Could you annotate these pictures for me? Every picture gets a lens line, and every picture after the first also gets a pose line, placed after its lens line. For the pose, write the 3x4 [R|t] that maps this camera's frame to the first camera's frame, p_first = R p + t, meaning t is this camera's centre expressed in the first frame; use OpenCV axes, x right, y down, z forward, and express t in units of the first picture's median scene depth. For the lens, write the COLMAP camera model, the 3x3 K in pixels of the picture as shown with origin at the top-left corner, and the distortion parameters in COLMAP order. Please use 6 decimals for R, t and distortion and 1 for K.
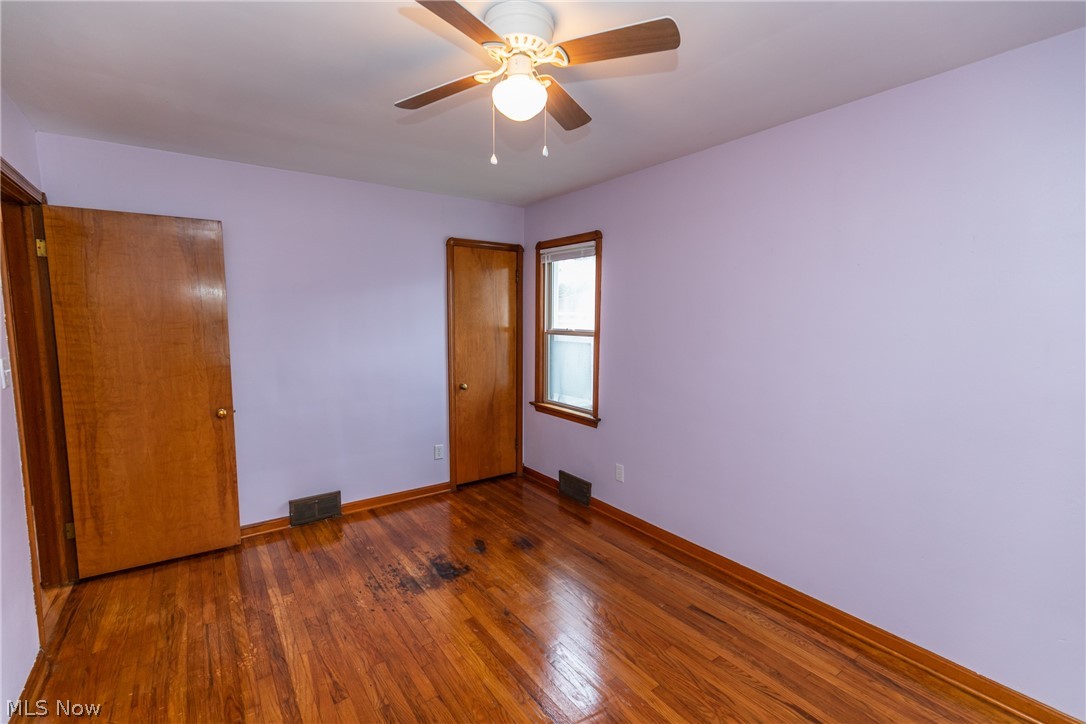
lens RADIAL K [[485.3, 0, 543.0], [0, 485.3, 367.7], [0, 0, 1]] dist [0.006235, -0.000448]
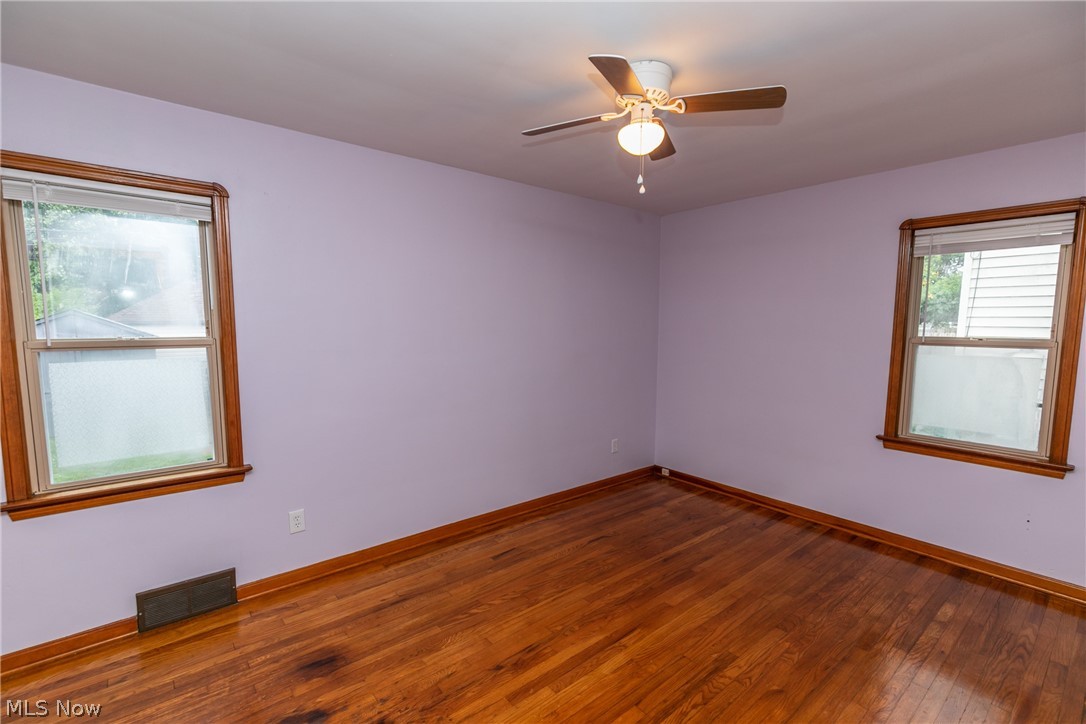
lens RADIAL K [[485.3, 0, 543.0], [0, 485.3, 367.7], [0, 0, 1]] dist [0.006235, -0.000448]
pose [[-0.056419, -0.099213, 0.993465, -0.804682], [0.111589, 0.988189, 0.105024, -0.077476], [-0.992152, 0.116785, -0.044681, 0.845406]]
